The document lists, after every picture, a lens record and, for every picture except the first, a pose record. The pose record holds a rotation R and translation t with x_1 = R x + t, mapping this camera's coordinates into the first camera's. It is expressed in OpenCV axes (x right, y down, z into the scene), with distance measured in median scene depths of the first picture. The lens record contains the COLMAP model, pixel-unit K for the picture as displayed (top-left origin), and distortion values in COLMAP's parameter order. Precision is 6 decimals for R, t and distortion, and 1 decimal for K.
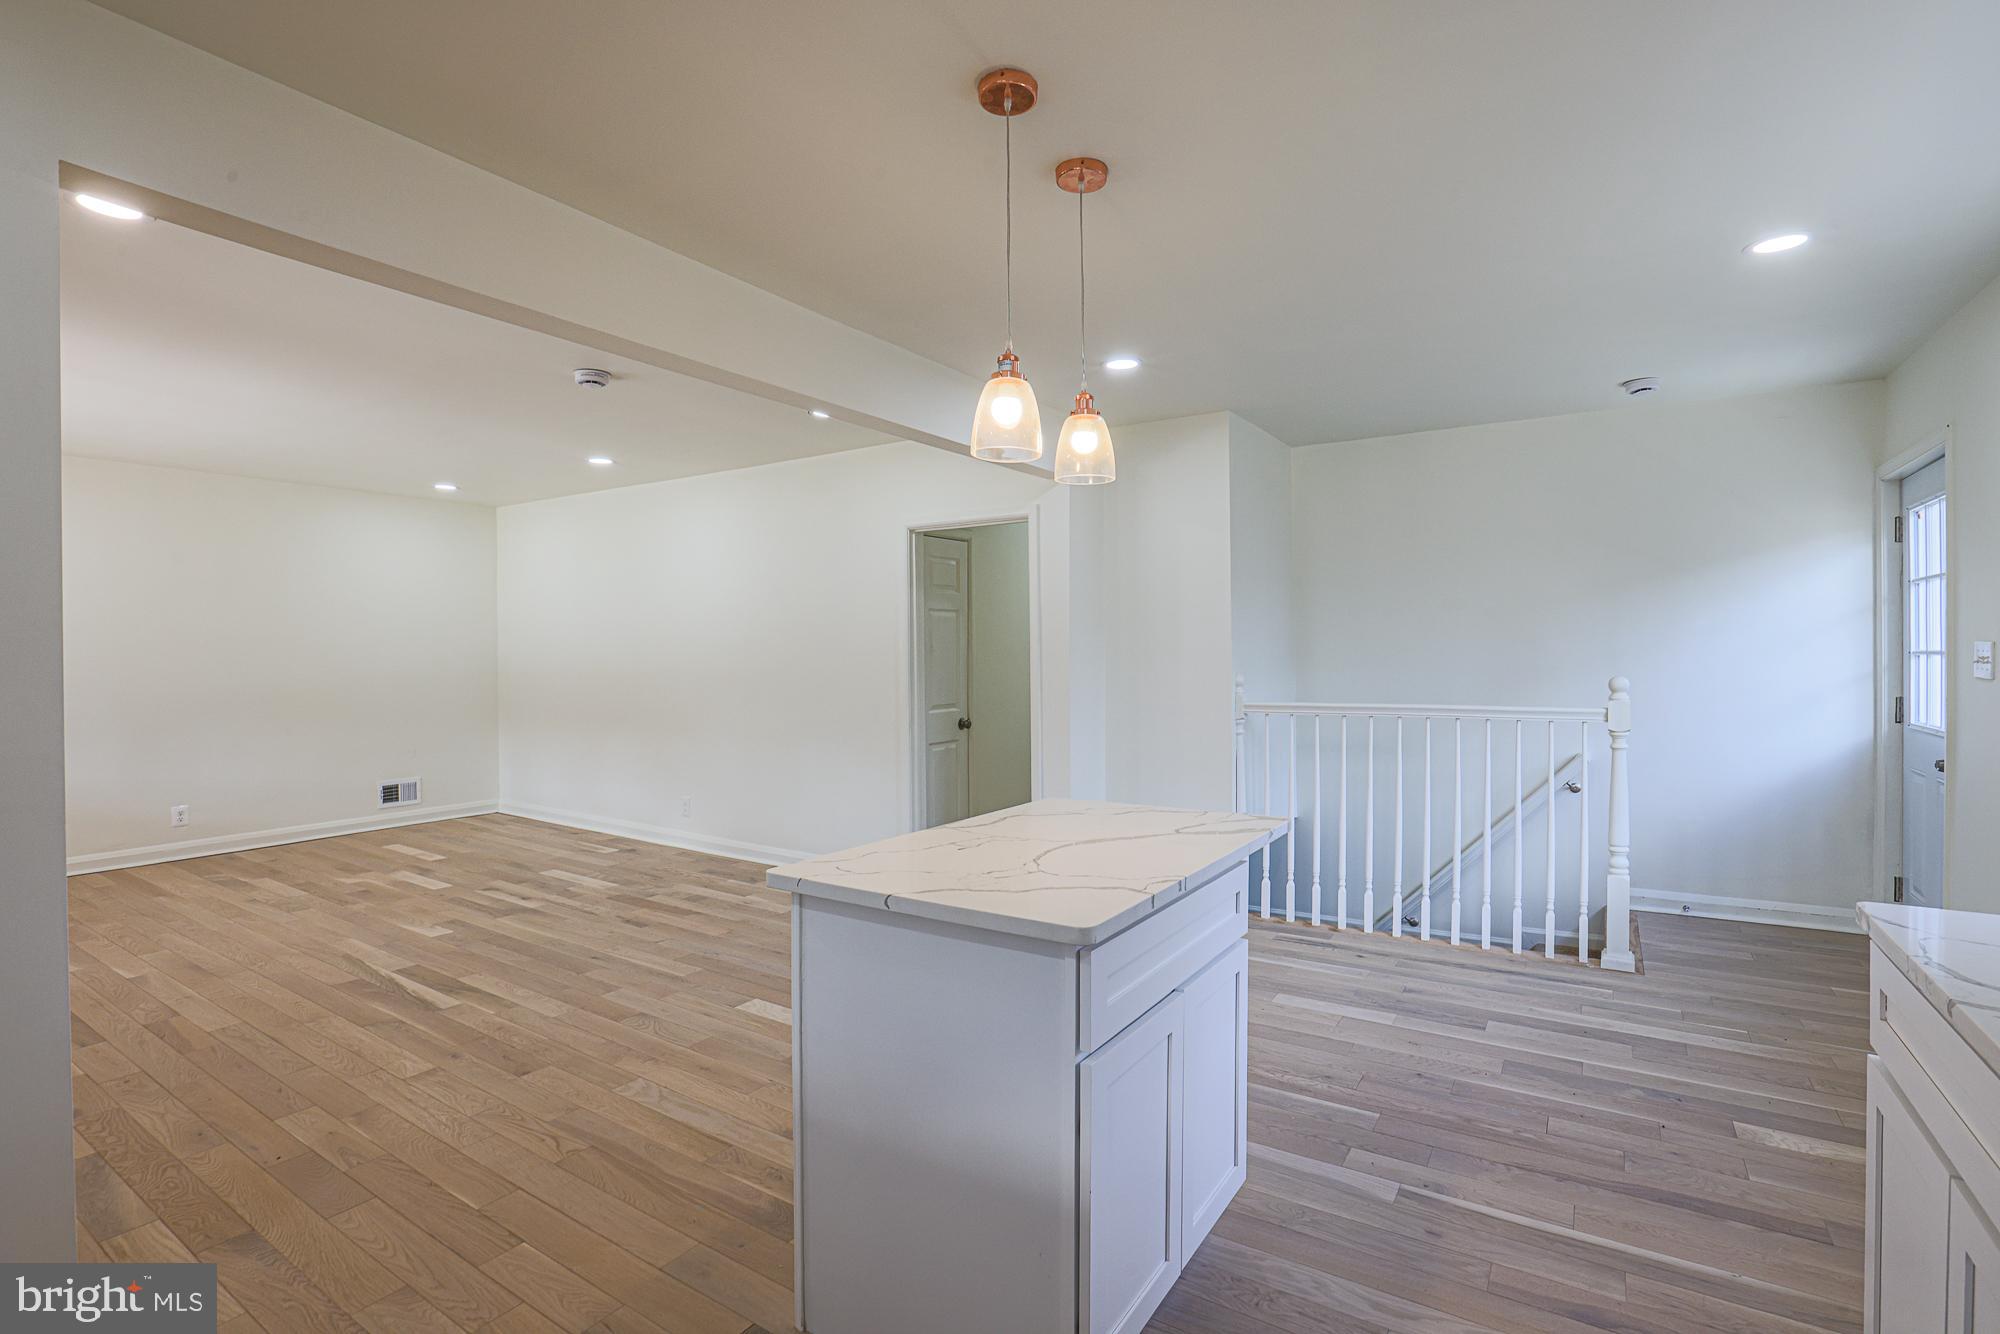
lens RADIAL K [[934.6, 0, 1016.6], [0, 934.6, 651.5], [0, 0, 1]] dist [-0.053945, 0.018320]
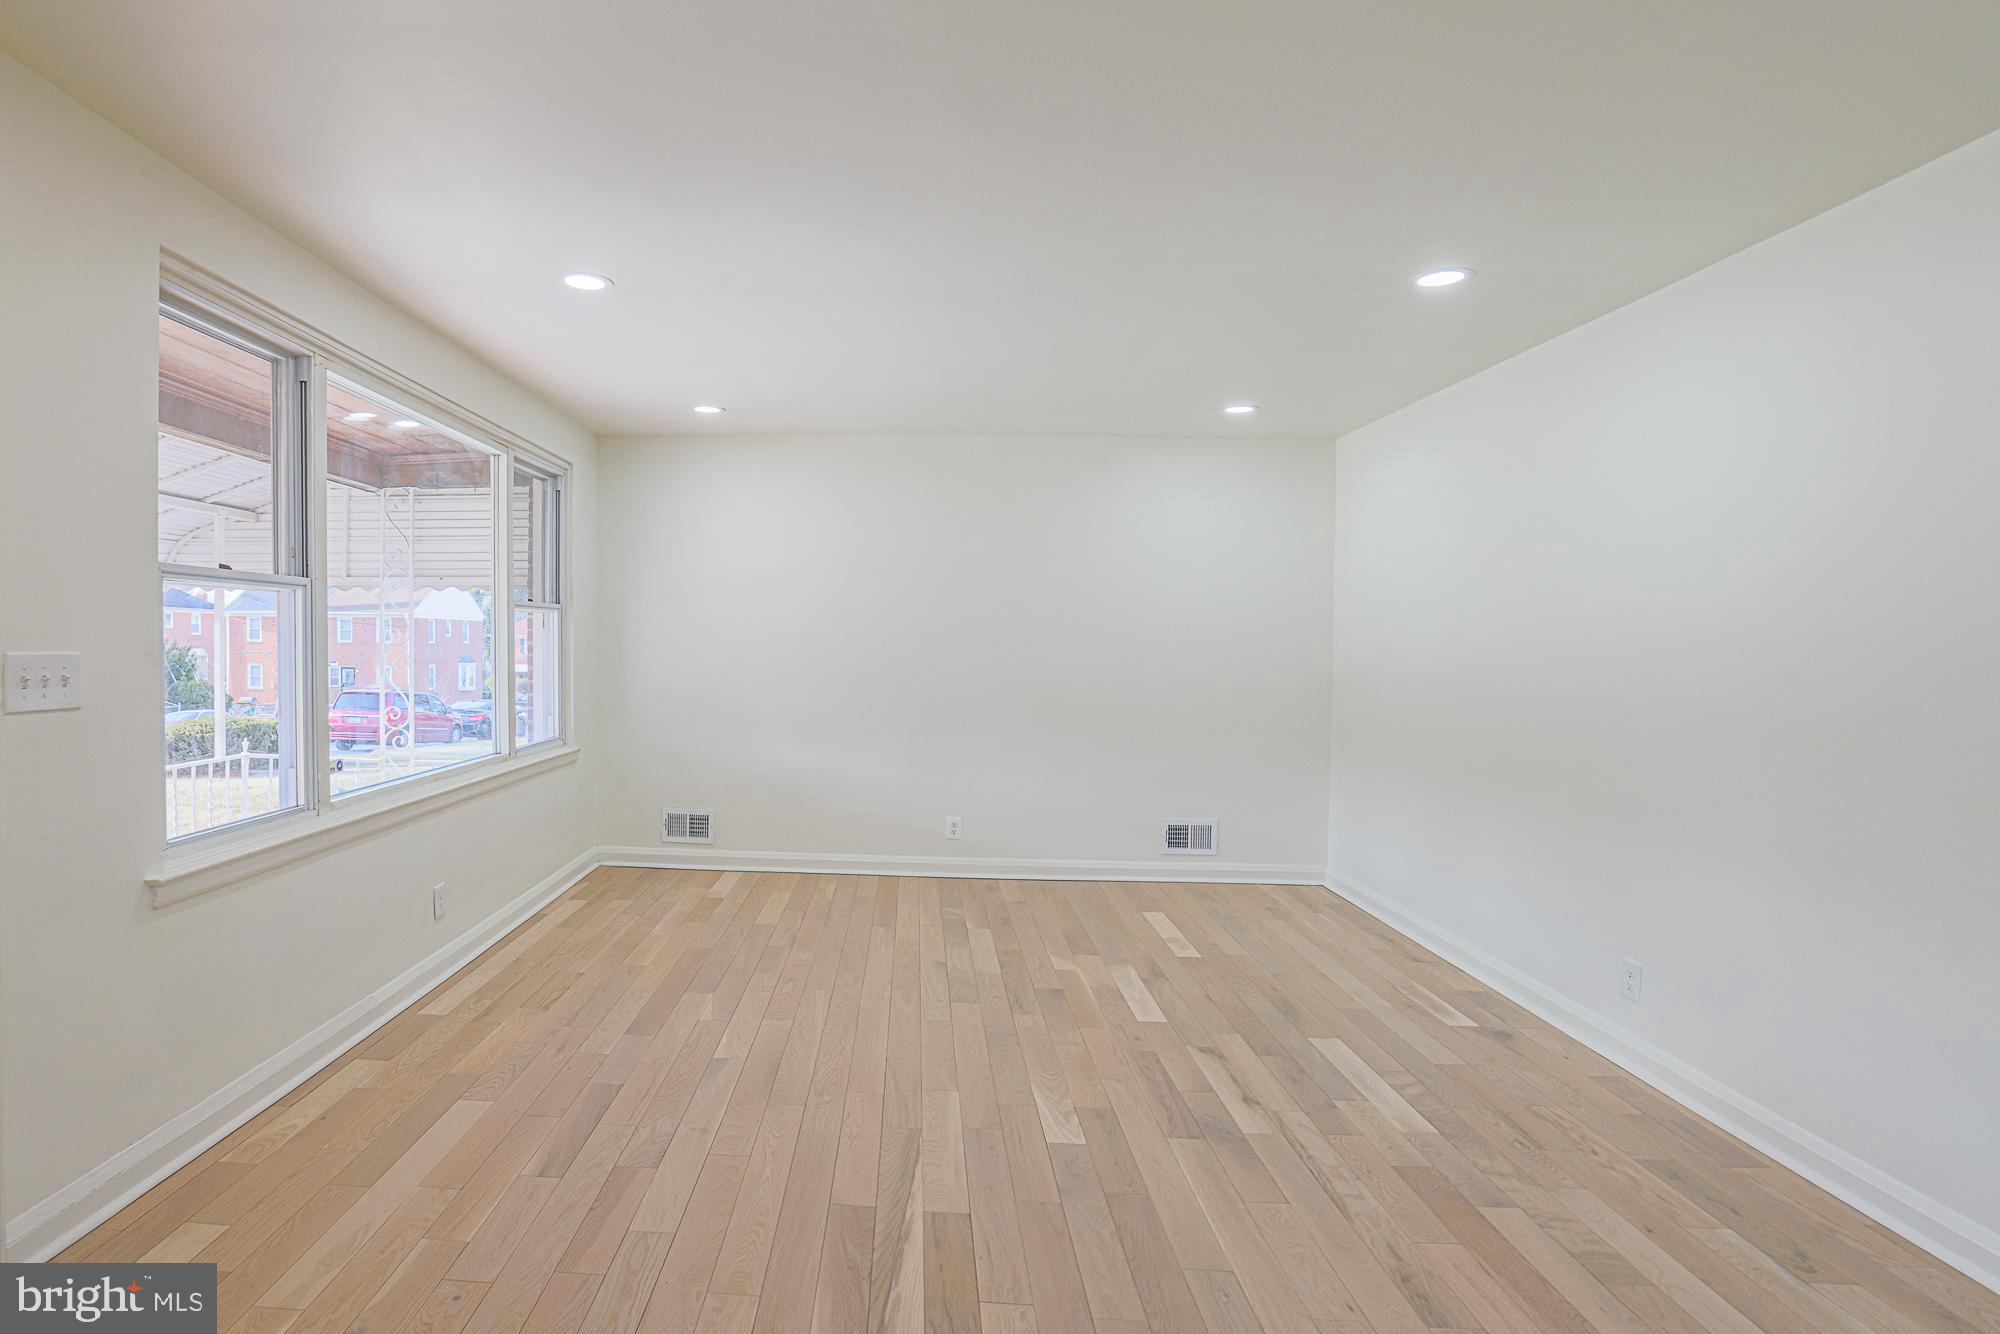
lens RADIAL K [[996.0, 0, 839.8], [0, 996.0, 650.0], [0, 0, 1]] dist [-0.026475, 0.000390]
pose [[0.472665, 0.014631, -0.881121, -0.181761], [-0.016116, 0.999838, 0.007957, 0.001871], [0.881095, 0.010439, 0.472824, 0.665858]]
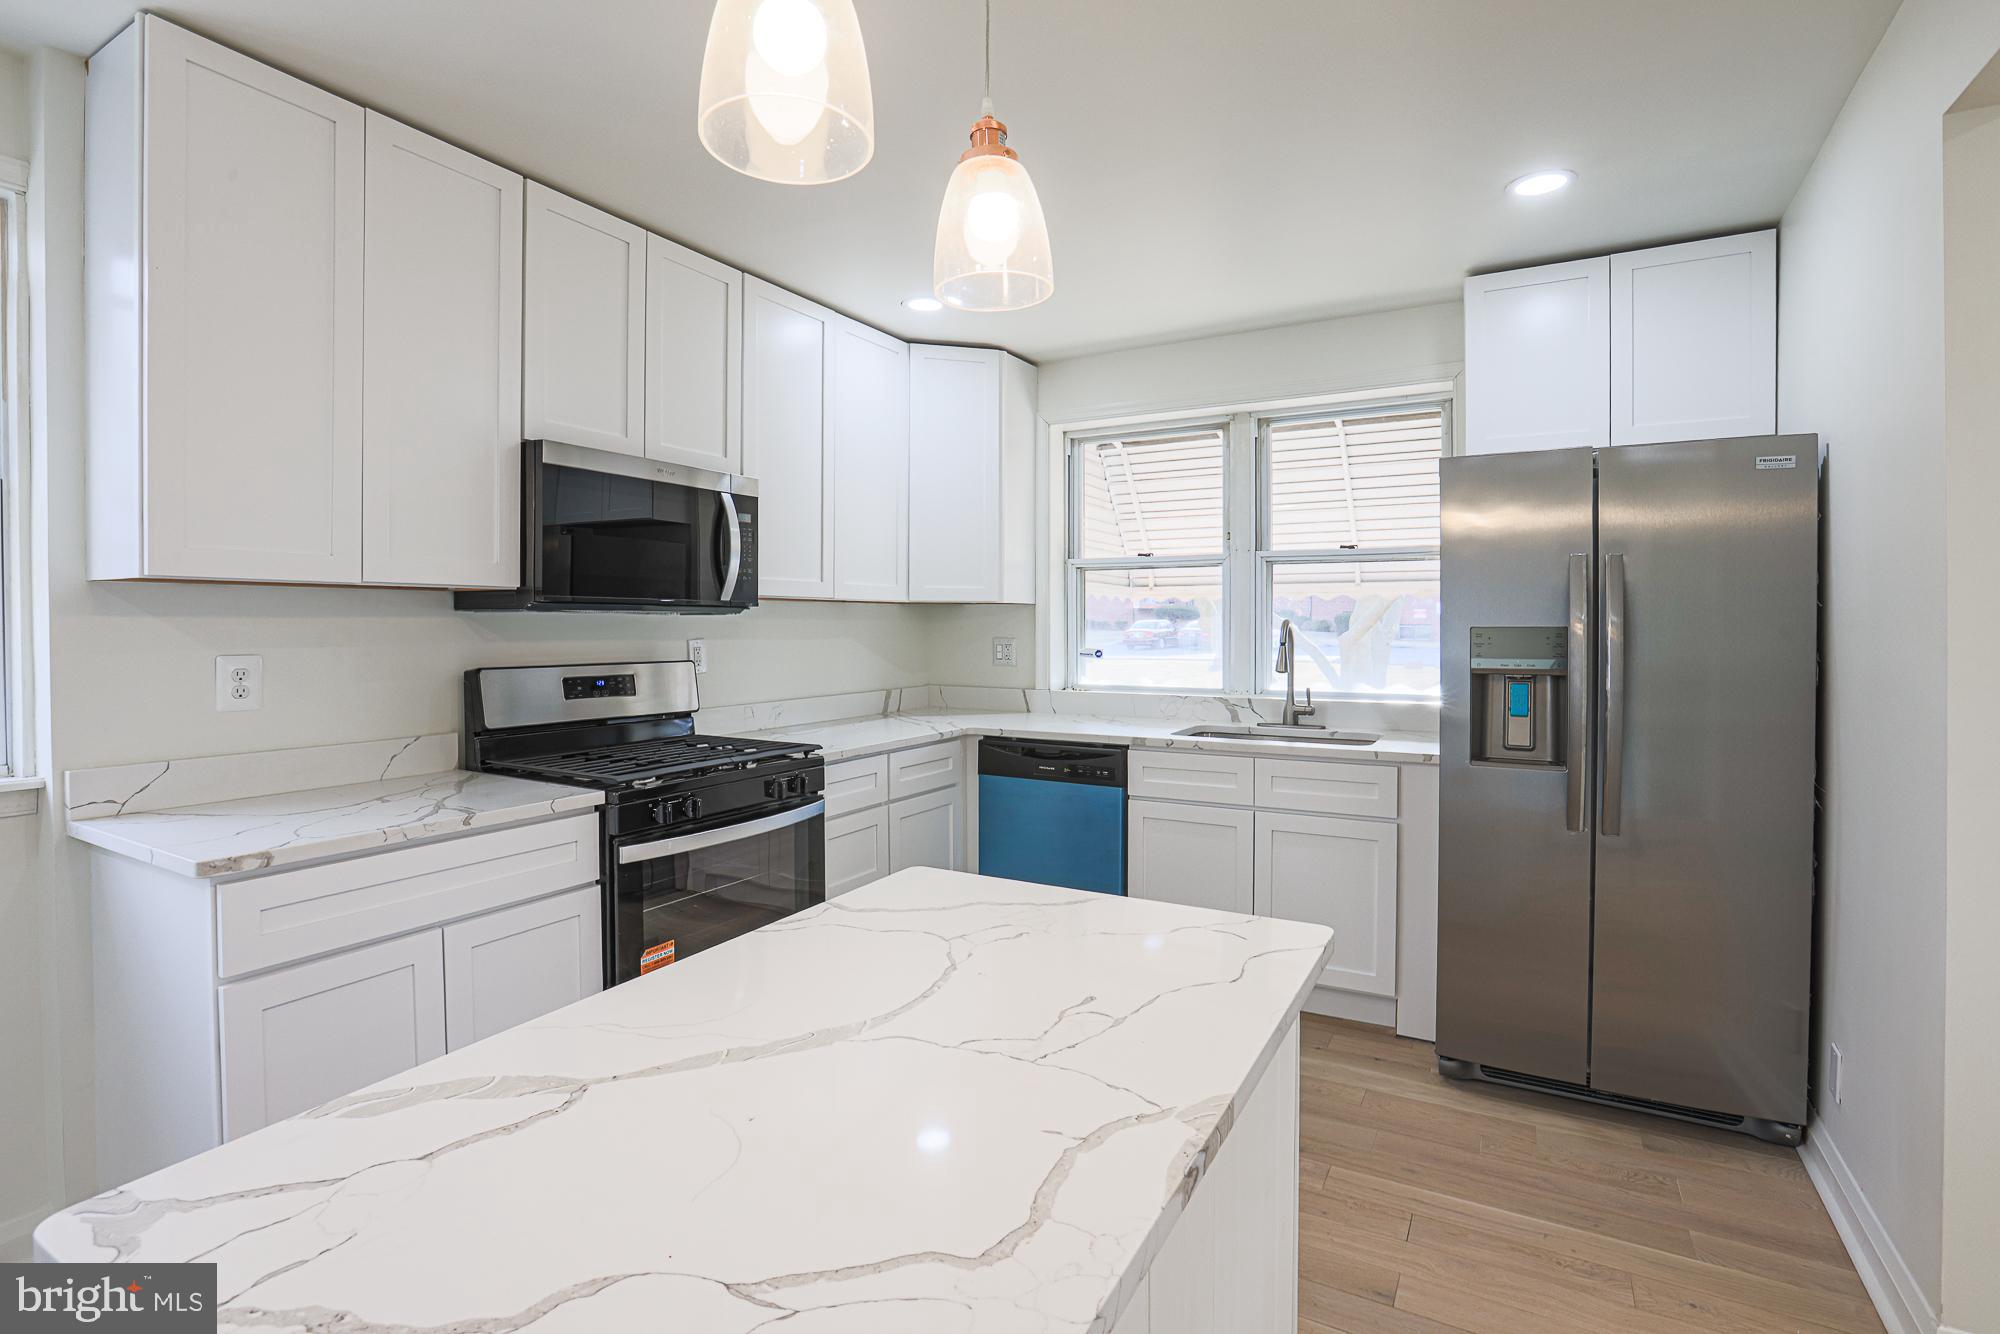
lens RADIAL K [[934.6, 0, 1019.1], [0, 934.6, 640.3], [0, 0, 1]] dist [-0.053945, 0.018320]
pose [[-0.998534, 0.008400, -0.053466, 0.003834], [0.007123, 0.999686, 0.024033, -0.003965], [0.053651, 0.023617, -0.998280, 0.801637]]
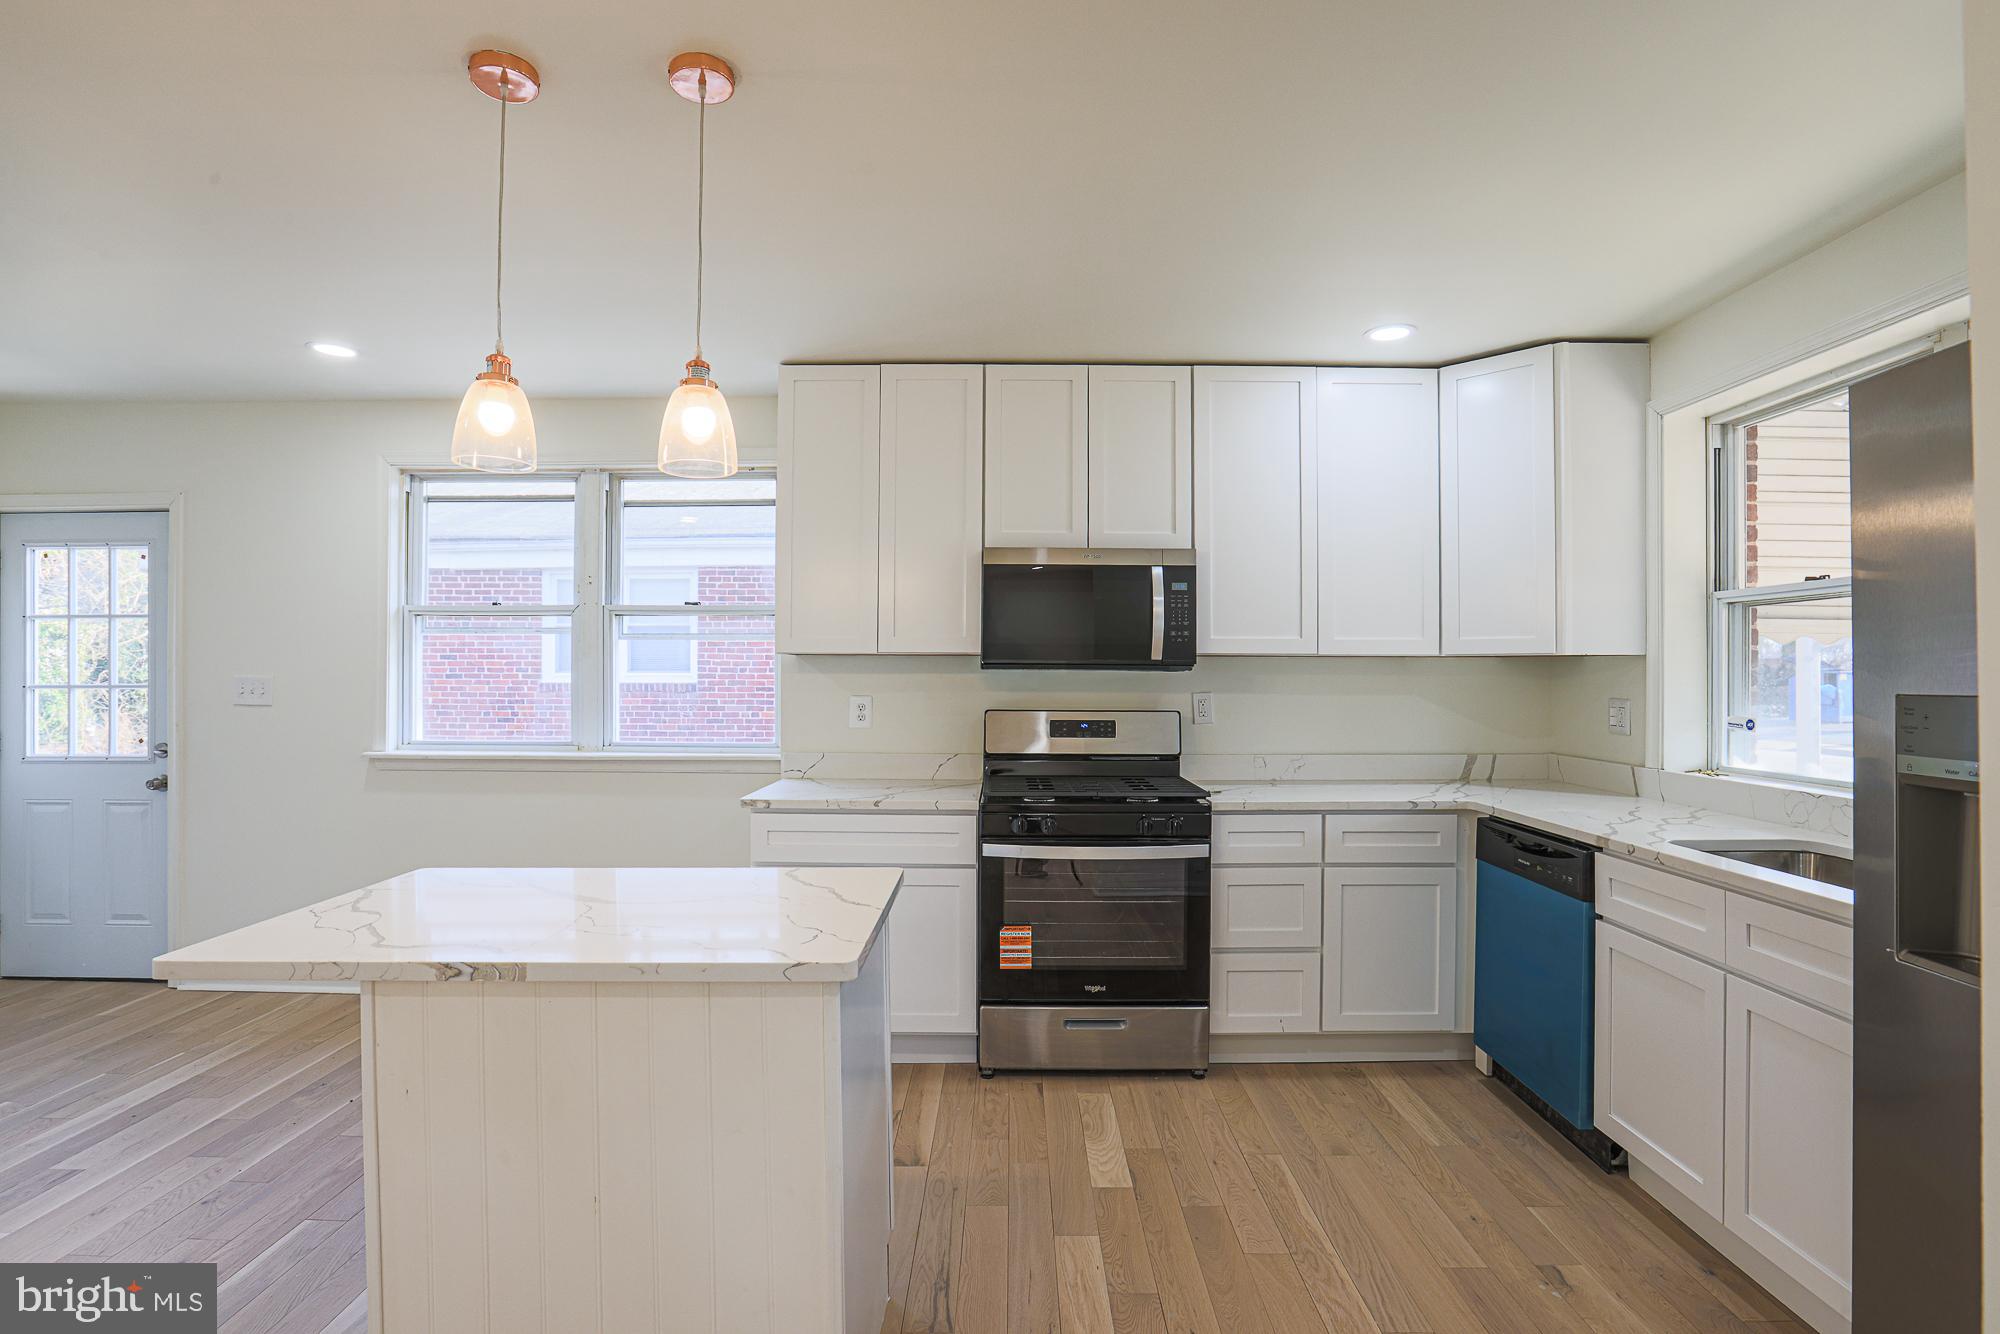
lens RADIAL K [[934.6, 0, 1007.0], [0, 934.6, 670.1], [0, 0, 1]] dist [-0.053945, 0.018320]
pose [[-0.529140, 0.009801, 0.848478, -0.477739], [0.006615, 0.999951, -0.007425, -0.004494], [-0.848509, 0.001684, -0.529179, 0.614850]]
